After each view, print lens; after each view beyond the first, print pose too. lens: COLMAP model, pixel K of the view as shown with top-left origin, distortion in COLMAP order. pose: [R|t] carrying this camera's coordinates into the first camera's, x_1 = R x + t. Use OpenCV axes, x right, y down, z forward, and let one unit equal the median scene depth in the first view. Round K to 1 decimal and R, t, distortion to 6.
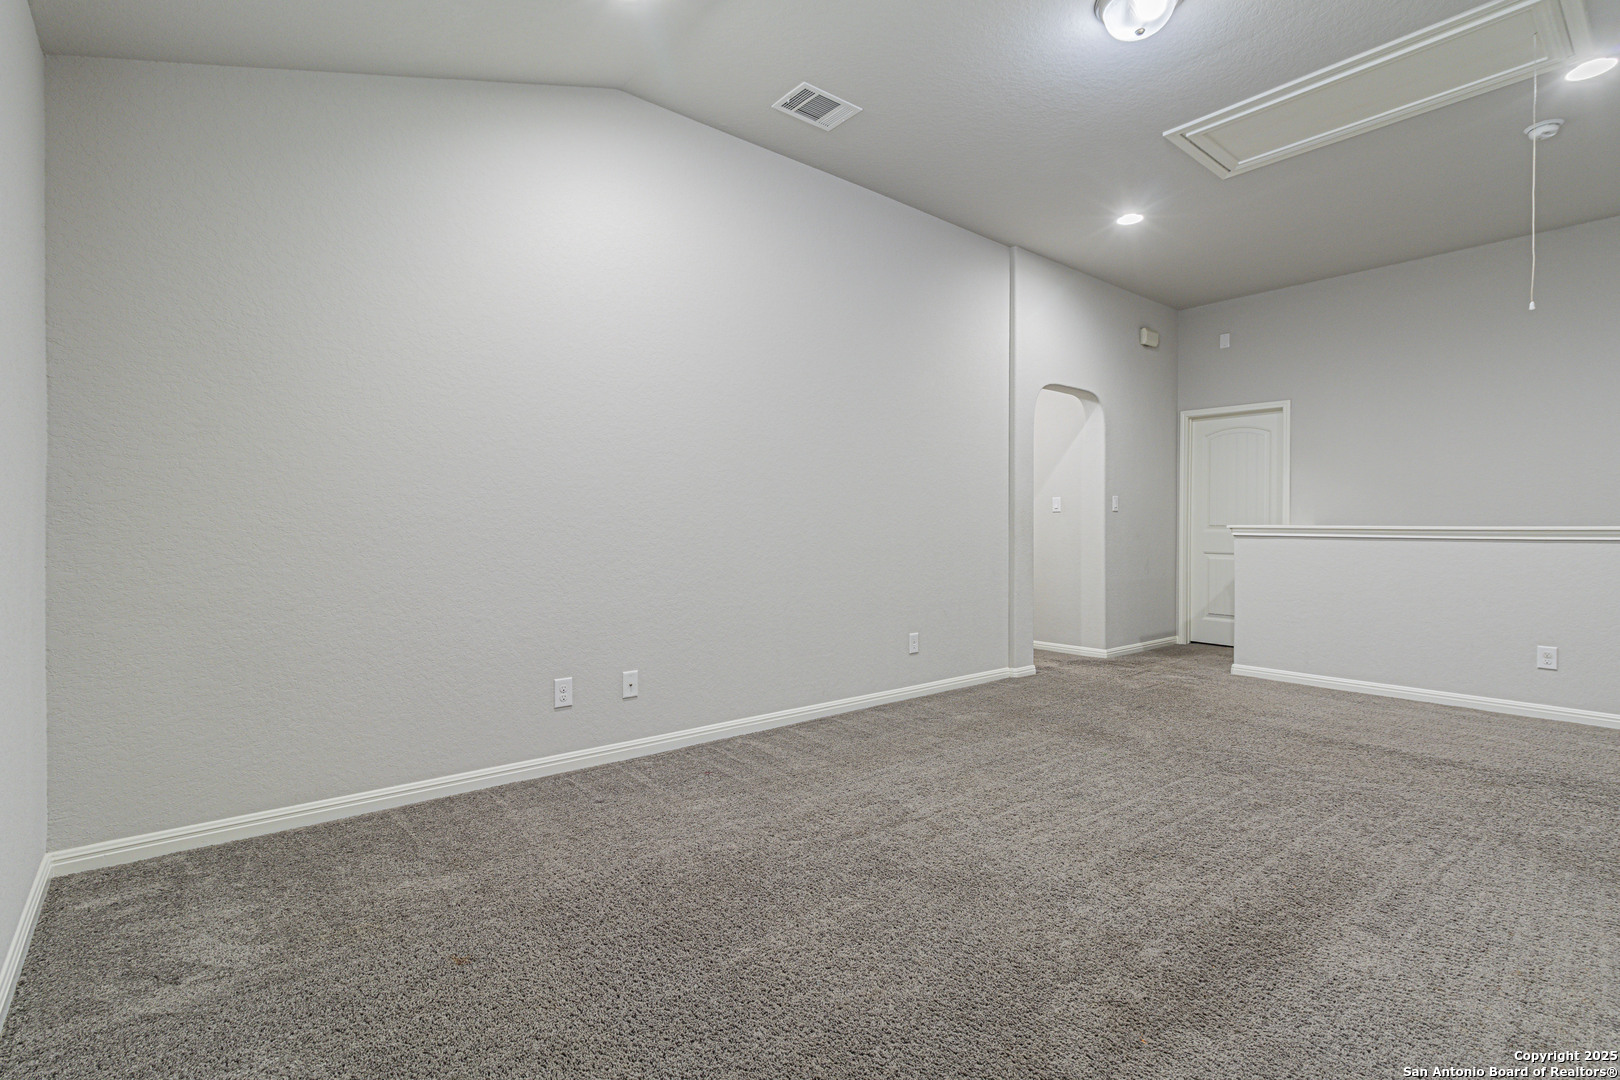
lens RADIAL K [[752.3, 0, 818.8], [0, 752.3, 522.5], [0, 0, 1]] dist [0.003806, 0.000576]
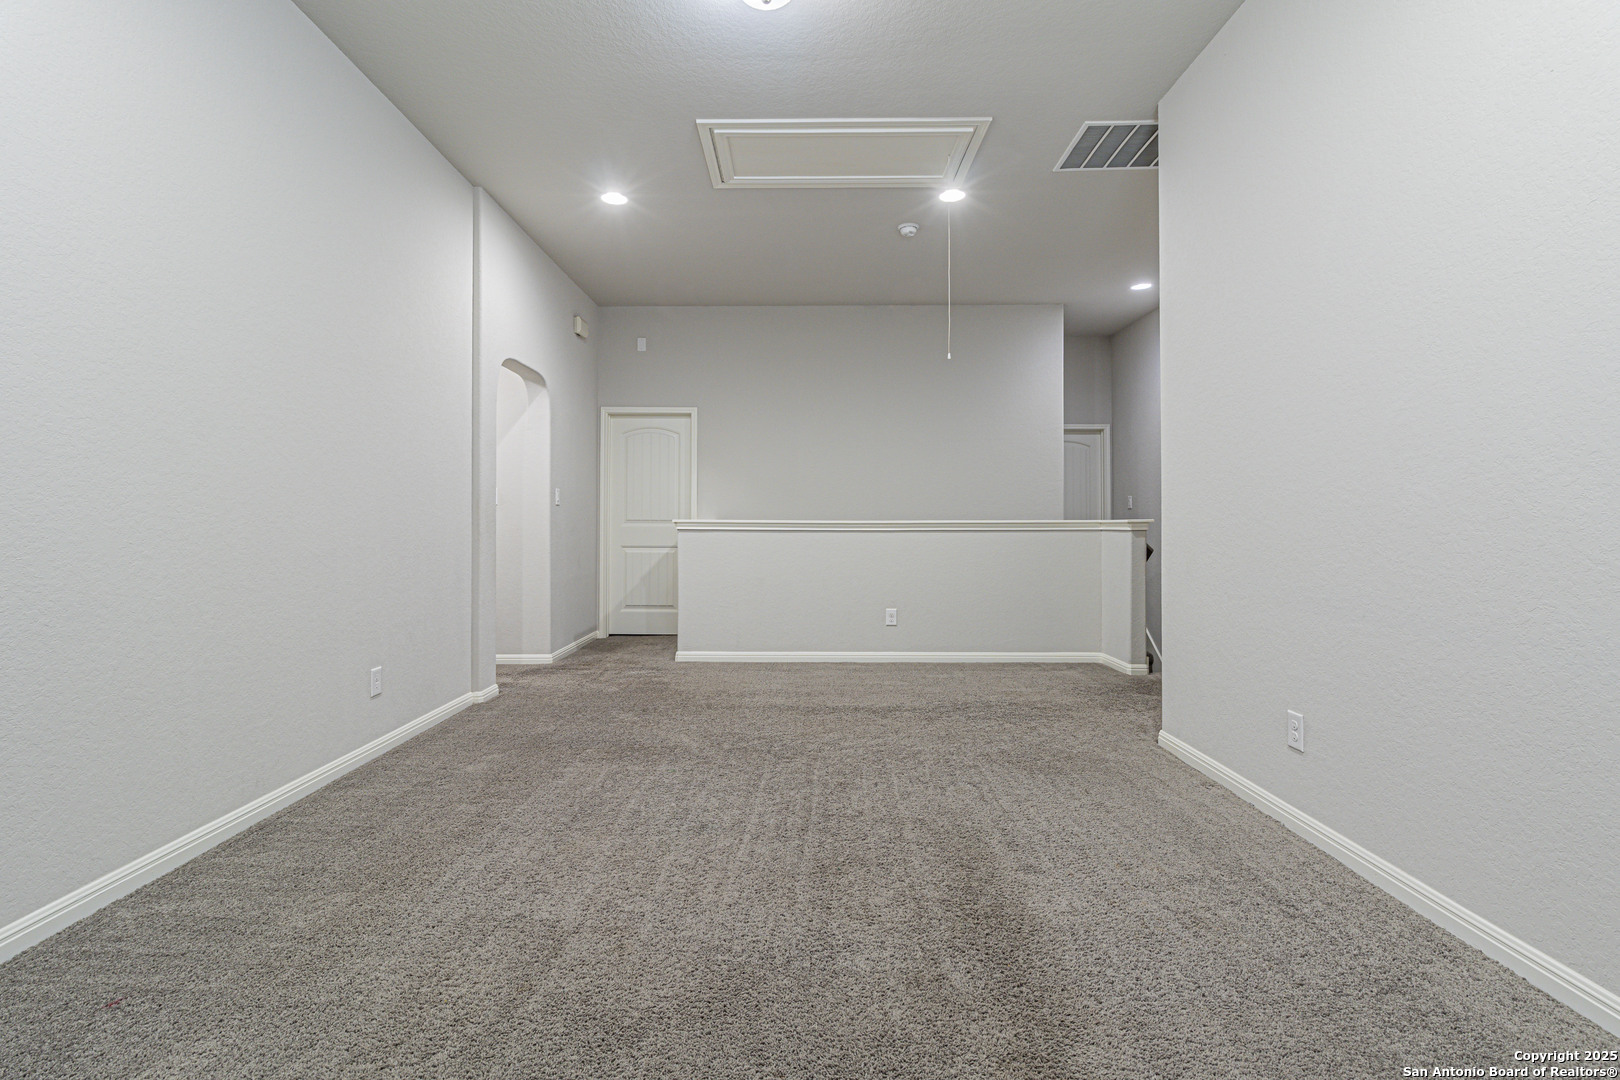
lens RADIAL K [[752.3, 0, 818.8], [0, 752.3, 522.5], [0, 0, 1]] dist [0.003806, 0.000576]
pose [[0.657781, -0.003035, 0.753203, -0.124848], [-0.003682, 0.999967, 0.007244, -0.001770], [-0.753200, -0.007538, 0.657749, 0.169276]]
